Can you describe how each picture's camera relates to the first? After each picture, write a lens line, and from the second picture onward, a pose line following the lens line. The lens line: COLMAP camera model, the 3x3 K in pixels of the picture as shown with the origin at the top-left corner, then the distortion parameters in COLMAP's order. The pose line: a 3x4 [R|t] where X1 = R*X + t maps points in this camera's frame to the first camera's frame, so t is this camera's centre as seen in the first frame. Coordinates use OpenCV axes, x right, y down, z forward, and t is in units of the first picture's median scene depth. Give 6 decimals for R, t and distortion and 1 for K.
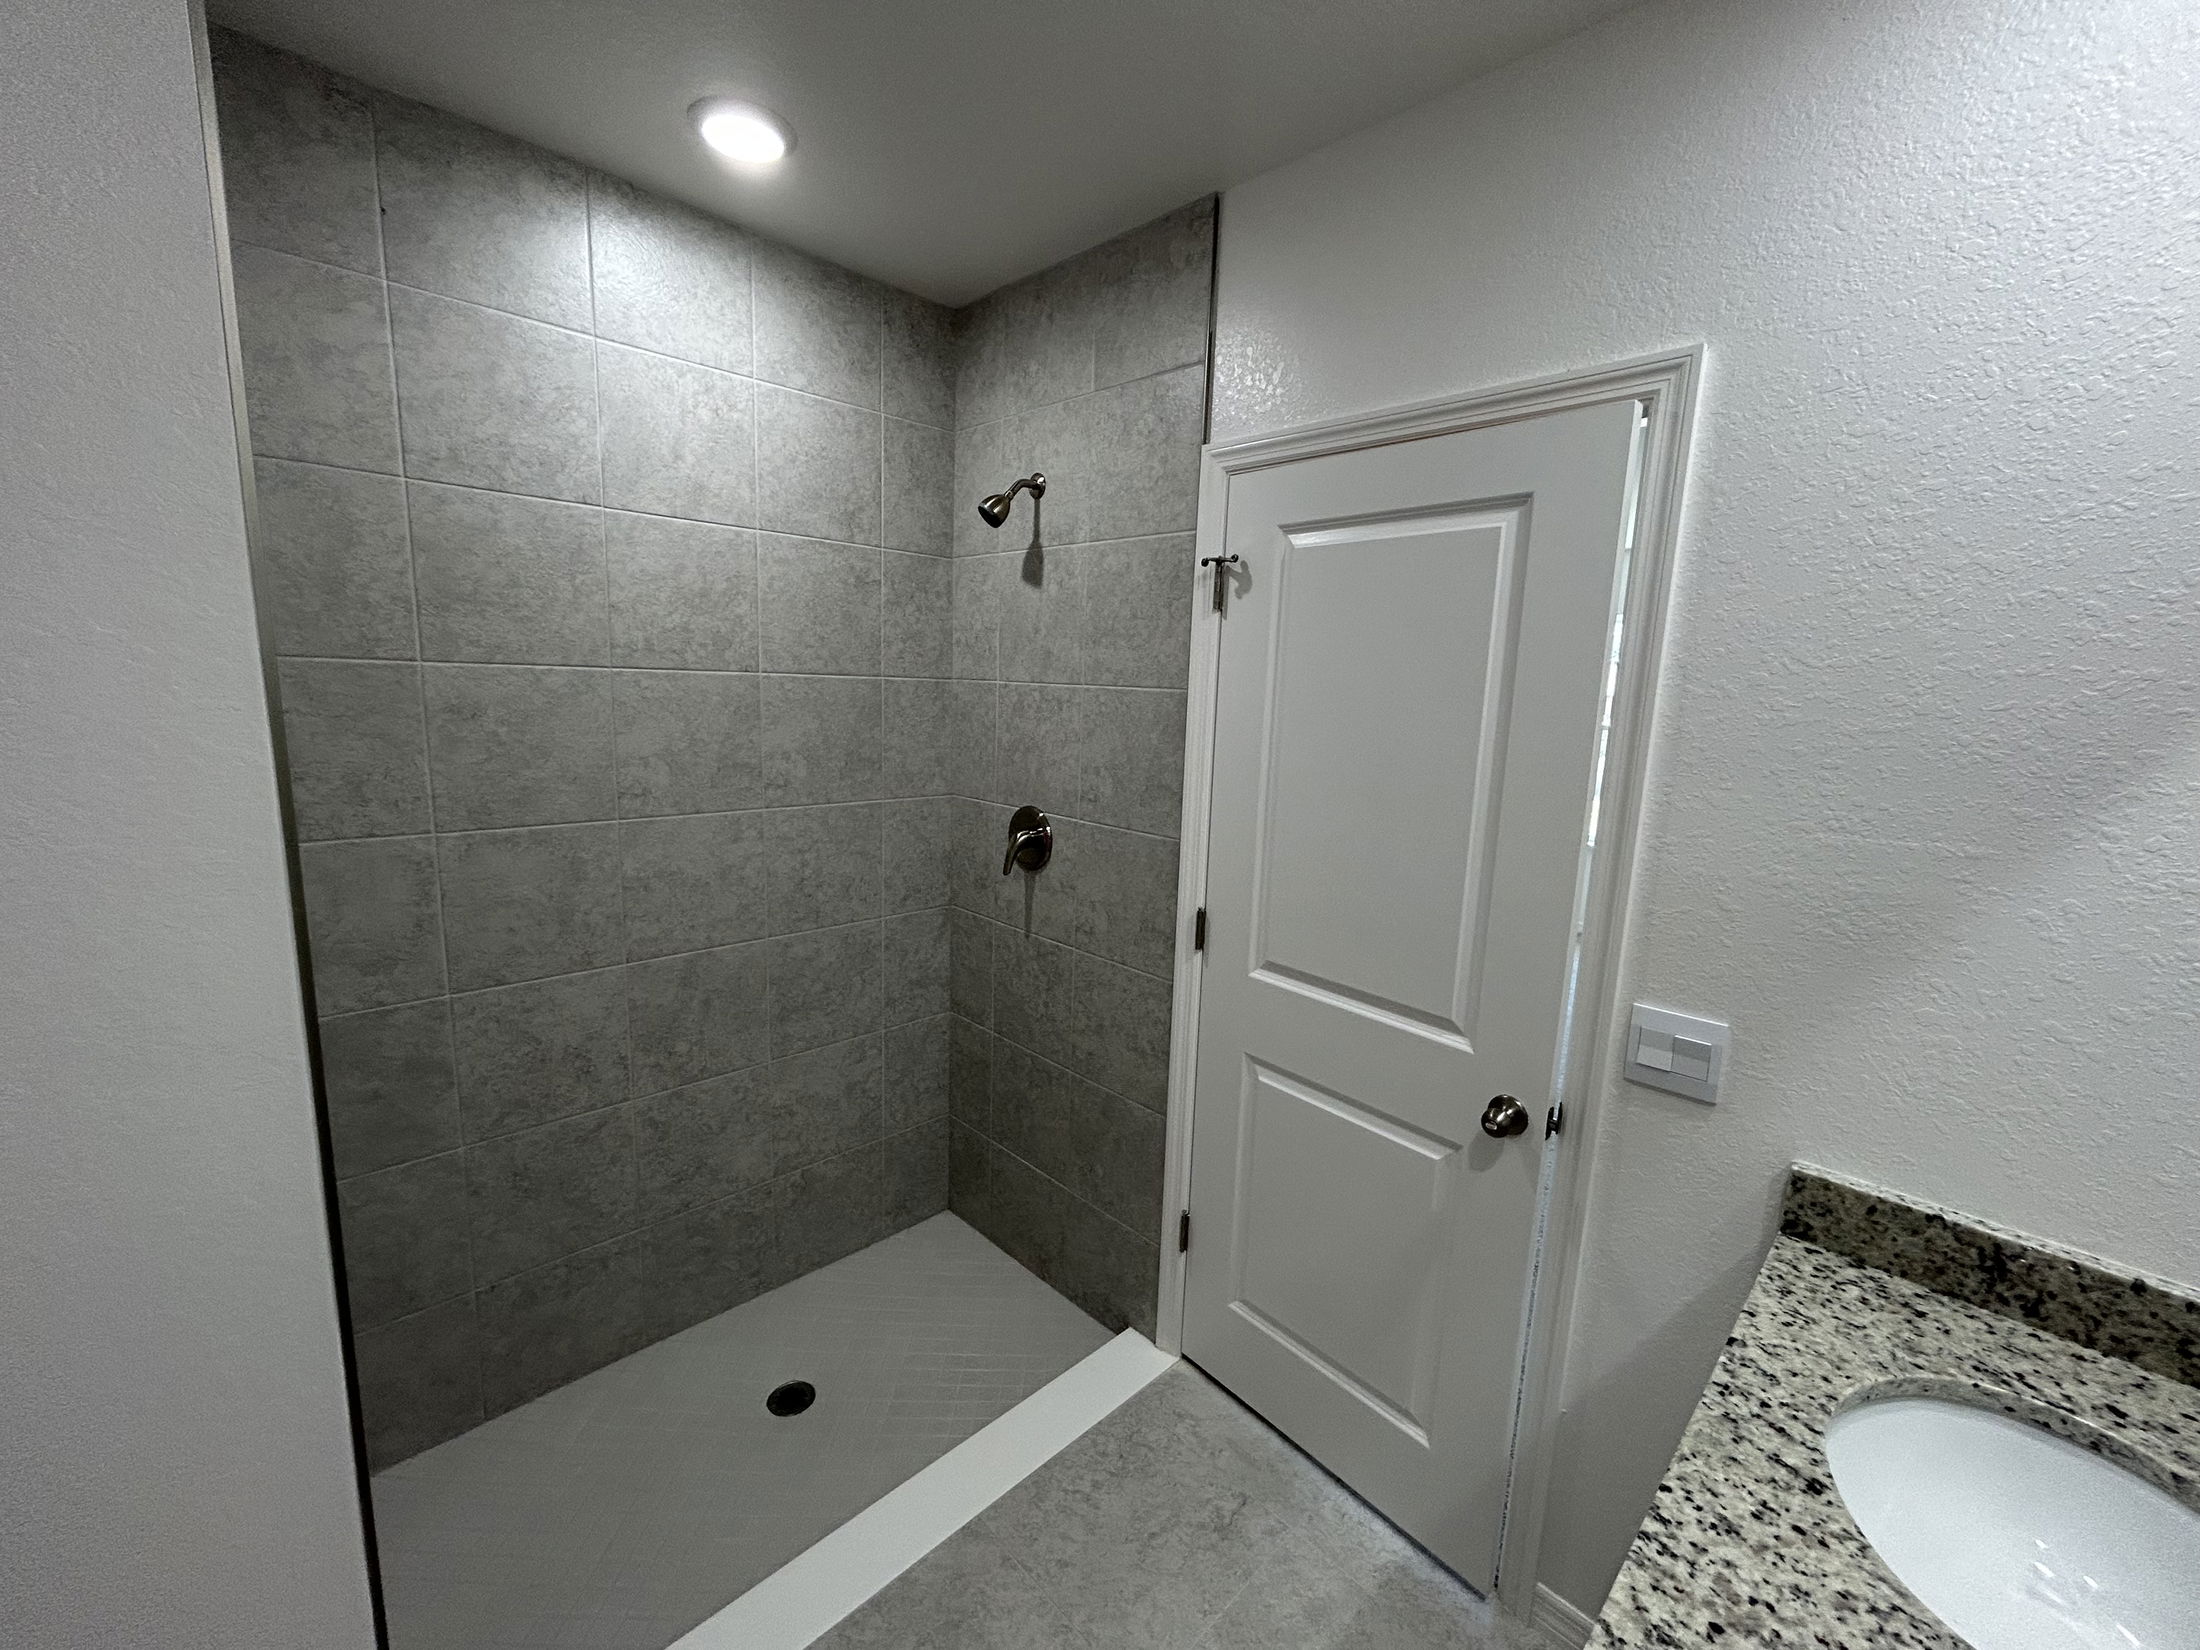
lens RADIAL K [[875.4, 0, 1106.2], [0, 875.4, 829.2], [0, 0, 1]] dist [-0.006601, 0.000463]
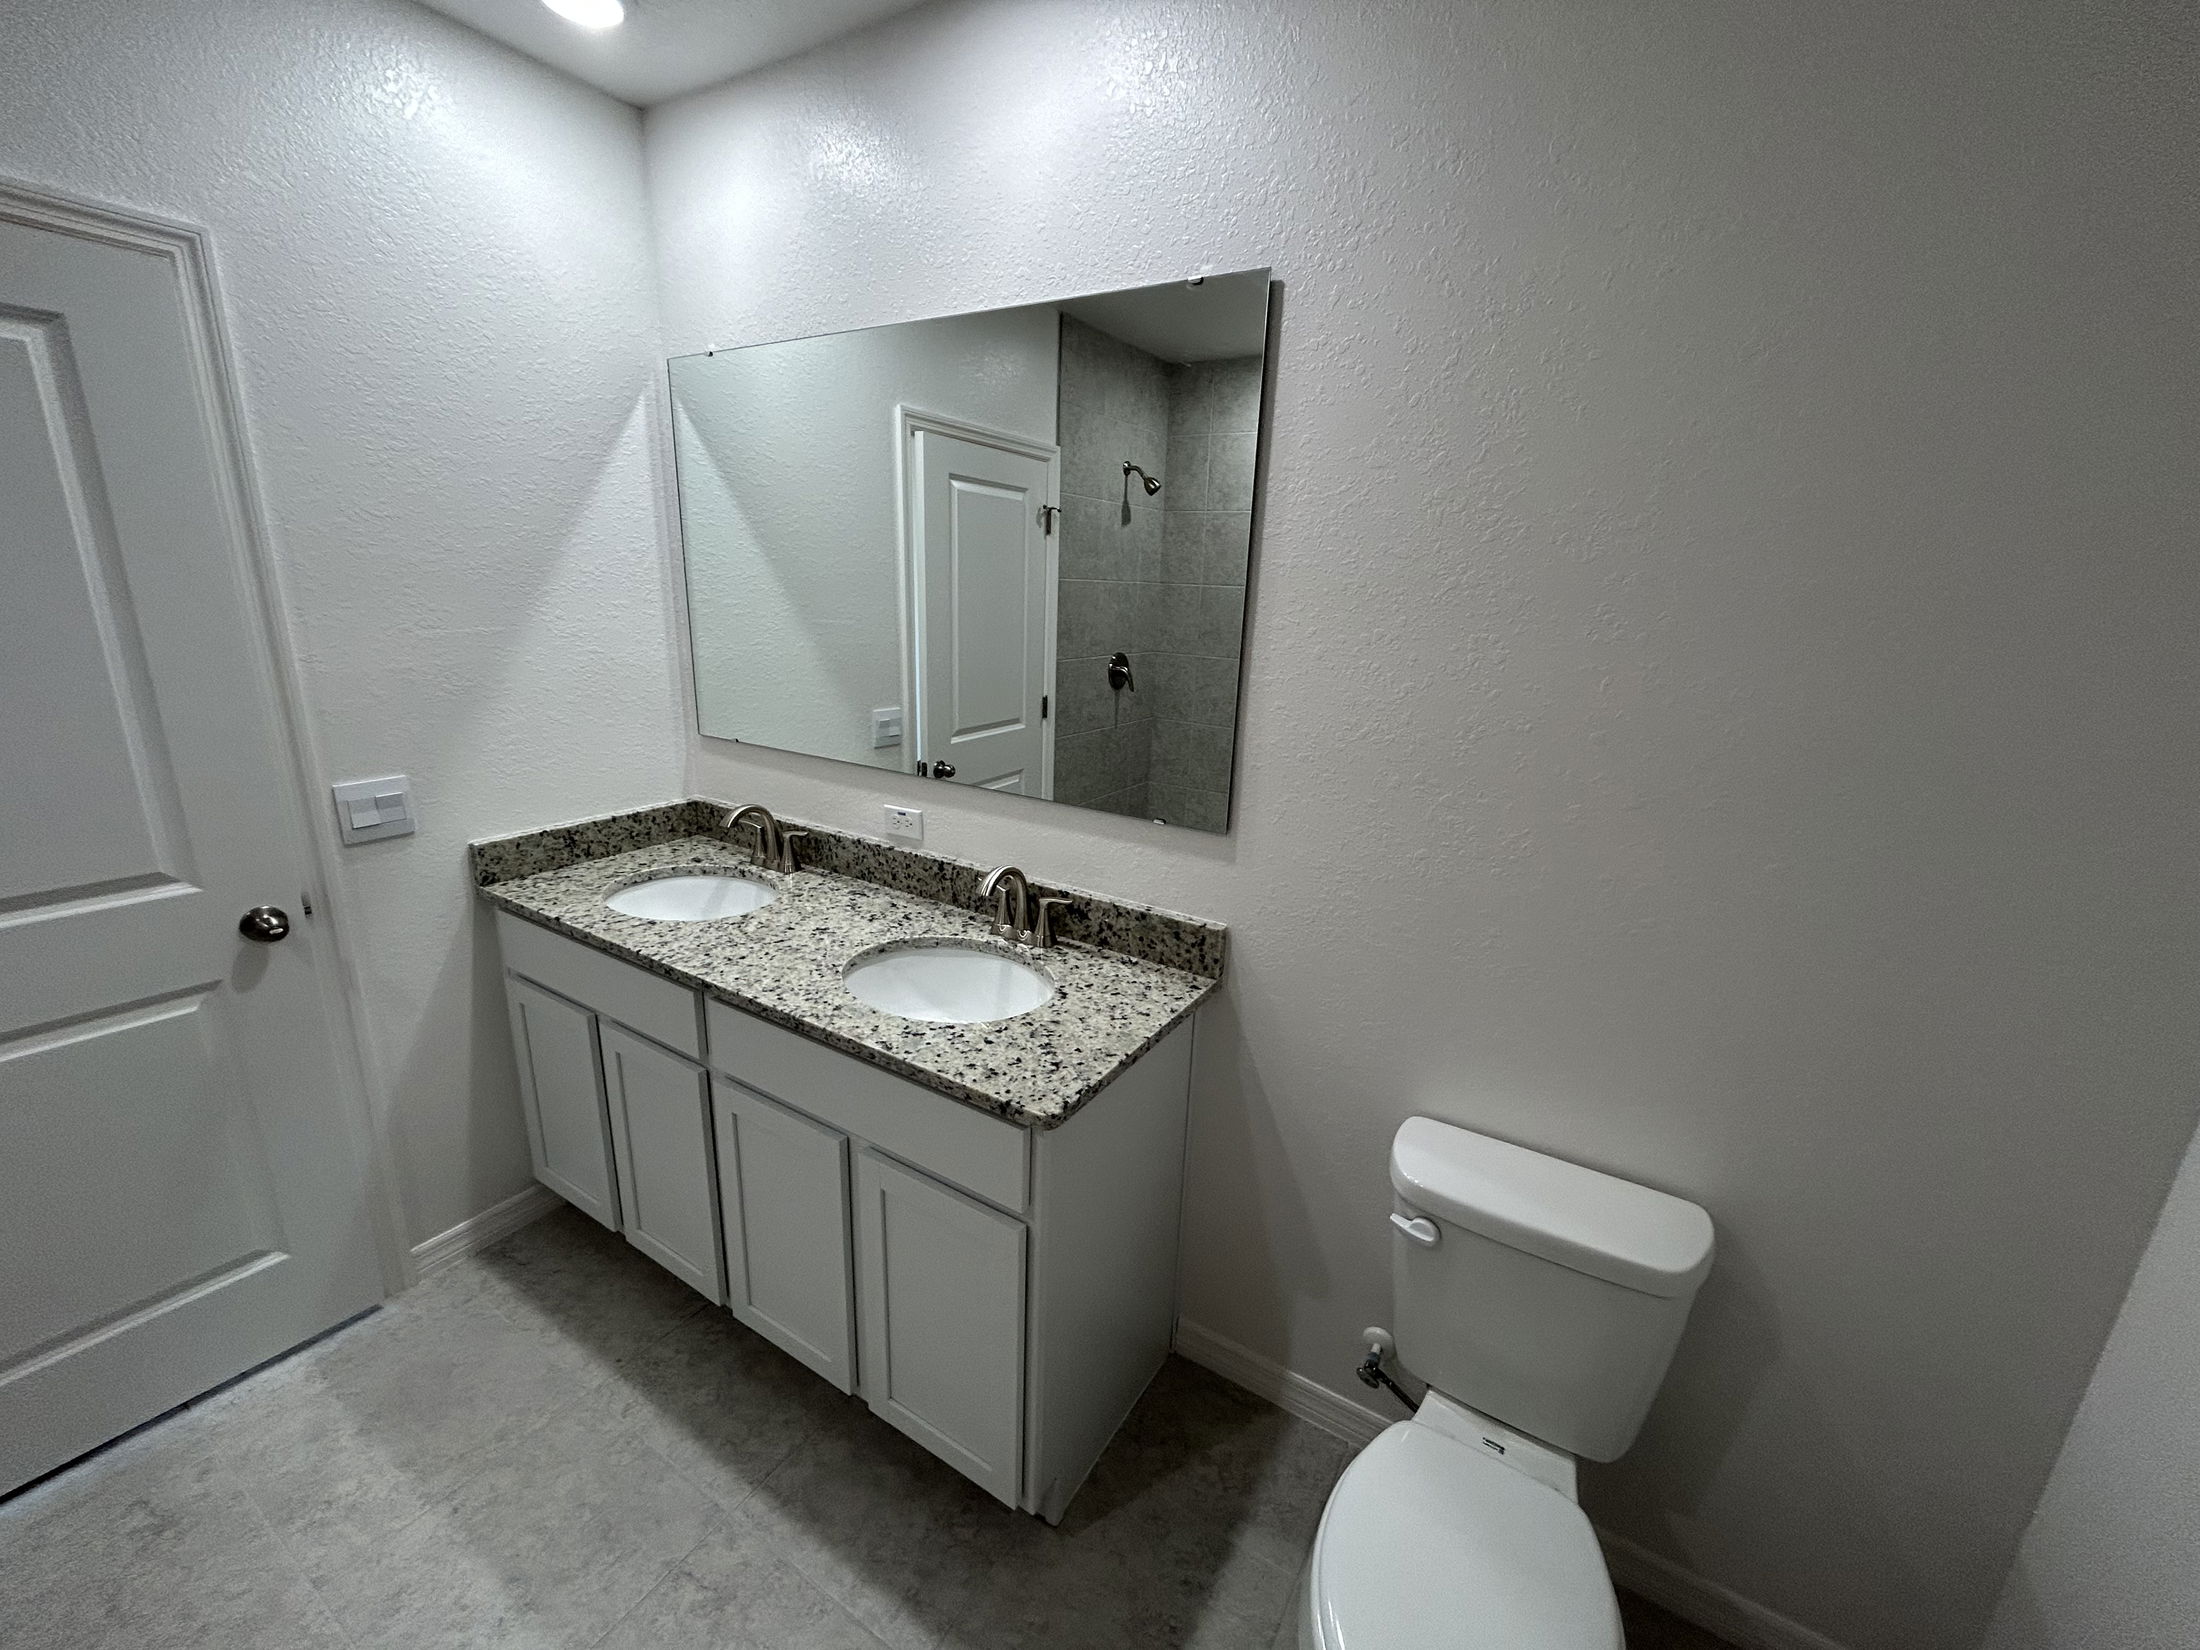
lens RADIAL K [[875.4, 0, 1103.4], [0, 875.4, 830.1], [0, 0, 1]] dist [-0.006601, 0.000463]
pose [[-0.249167, -0.314072, 0.916119, -0.934345], [0.099146, 0.932712, 0.346727, -0.076210], [-0.963372, 0.177222, -0.201262, 0.198820]]
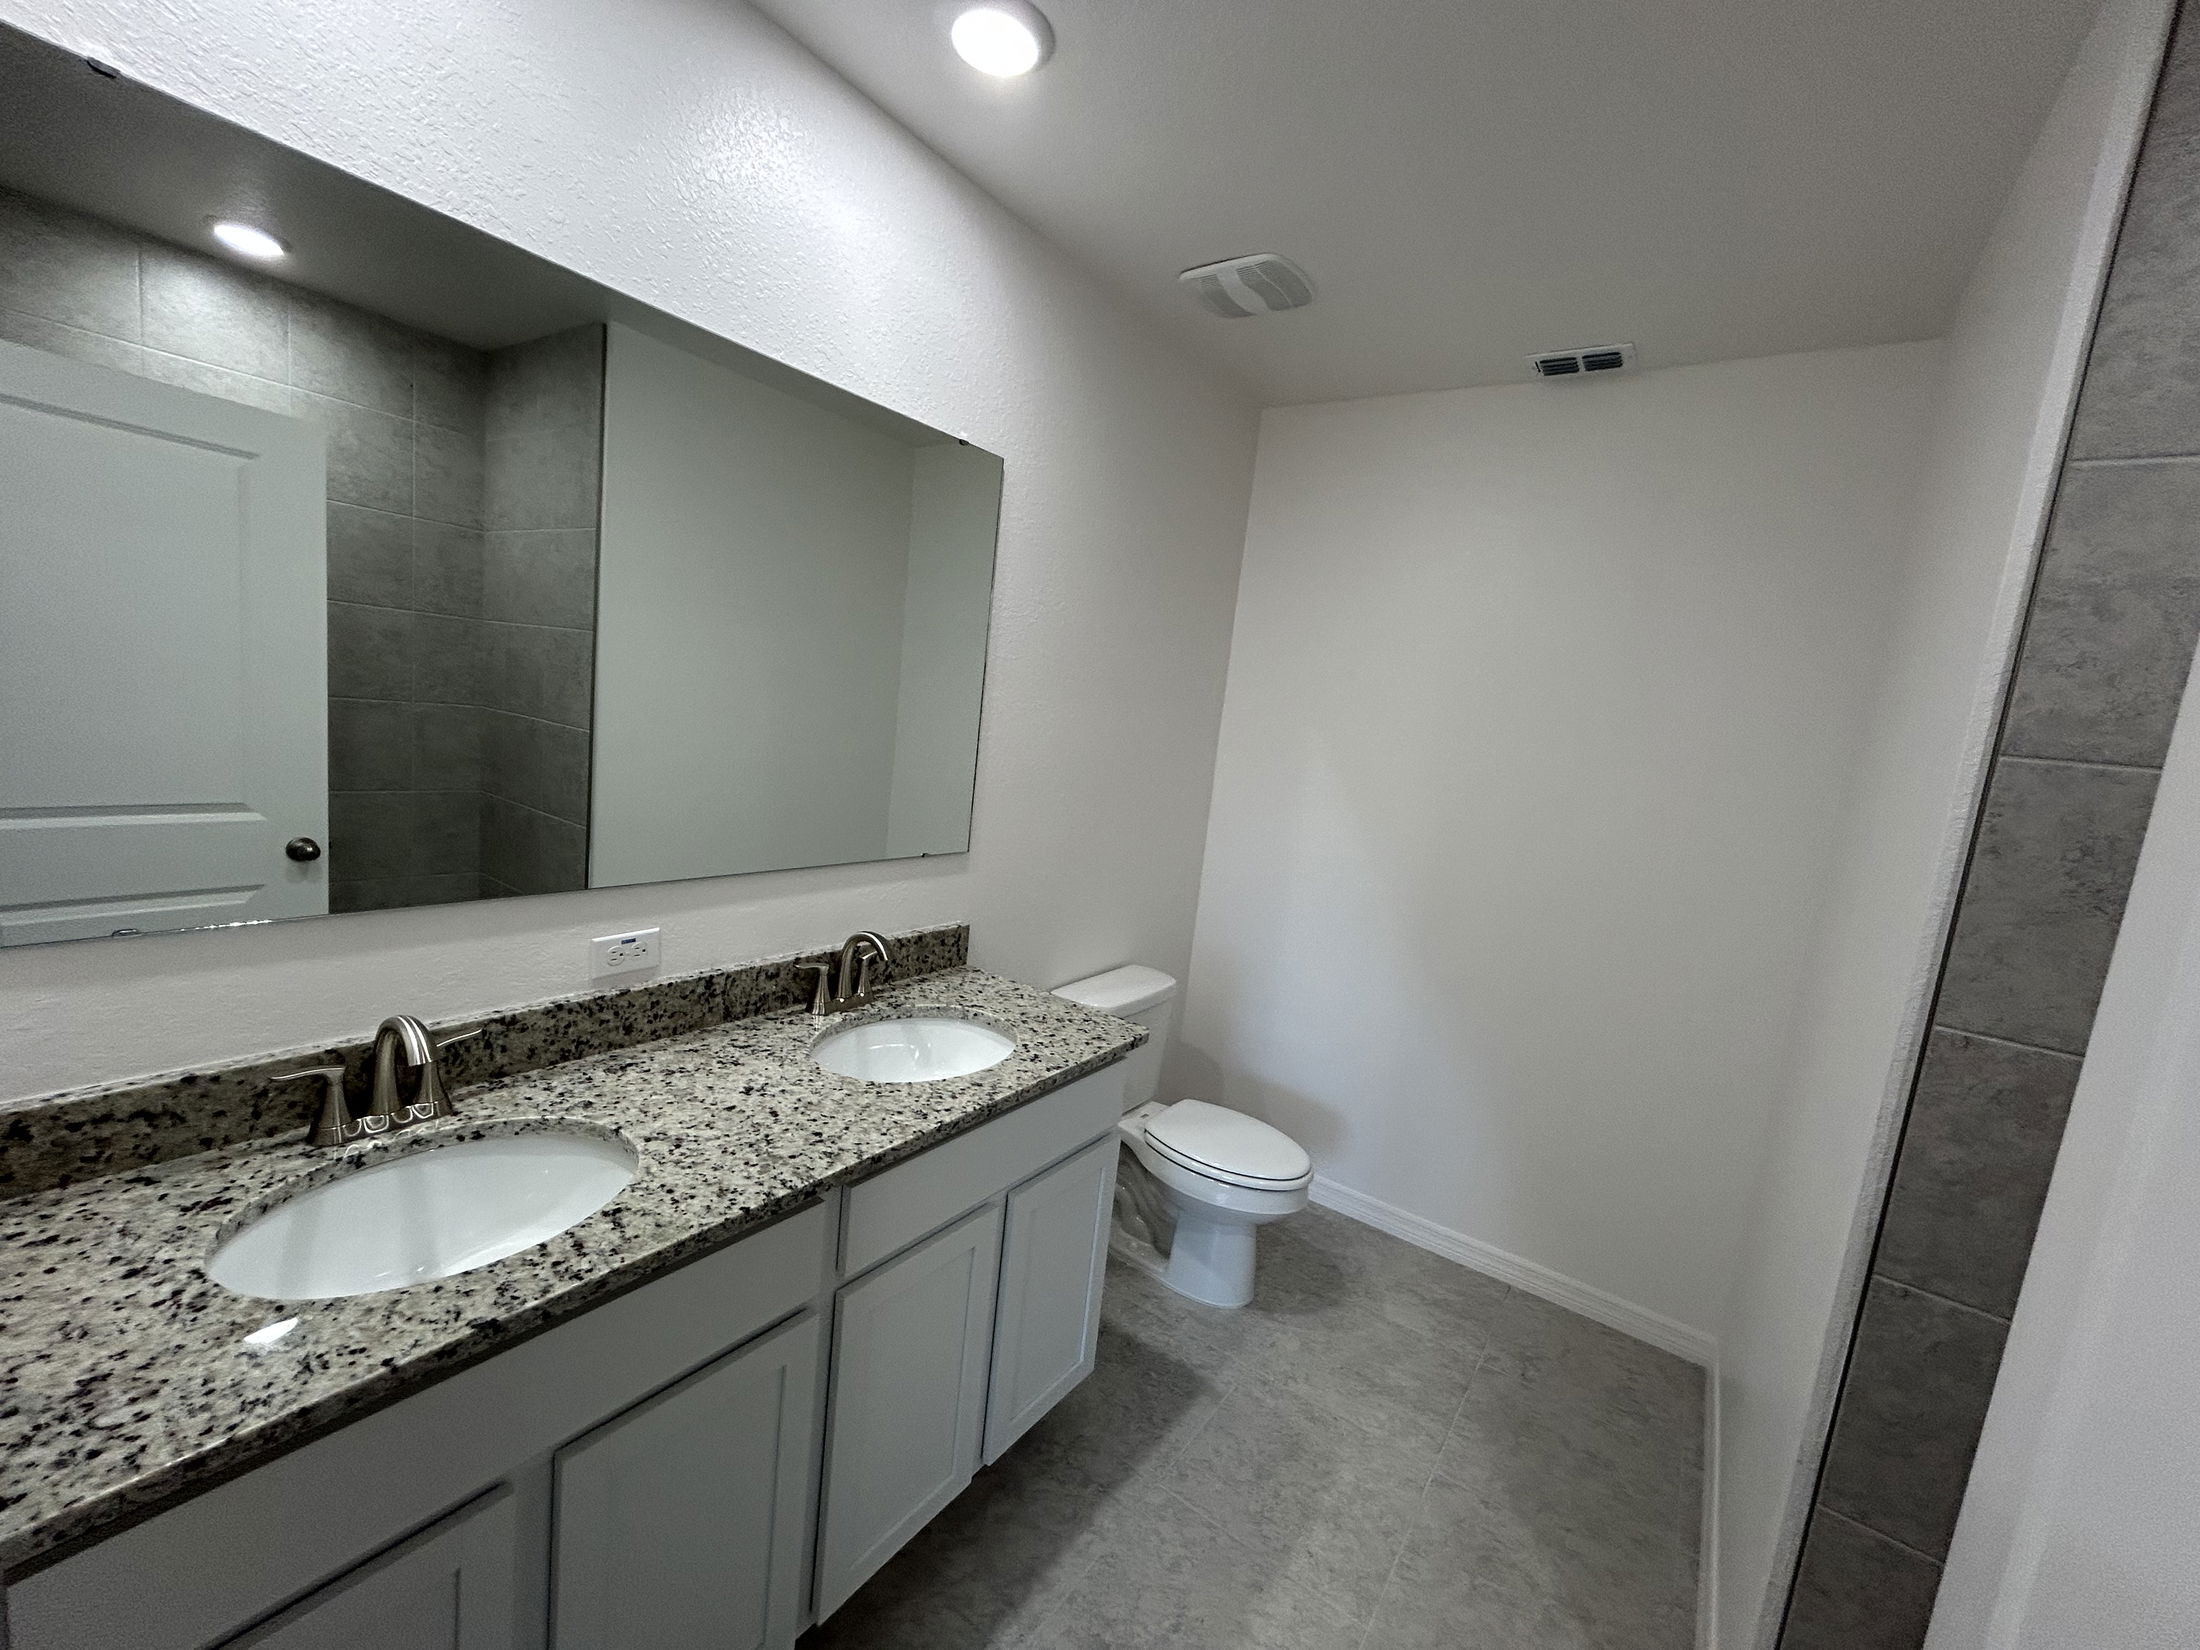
lens RADIAL K [[875.4, 0, 1076.8], [0, 875.4, 836.6], [0, 0, 1]] dist [-0.006601, 0.000463]
pose [[-0.976695, -0.123243, -0.175720, 0.291711], [-0.170826, 0.942030, 0.288786, -0.163933], [0.129943, 0.312074, -0.941130, 1.393340]]
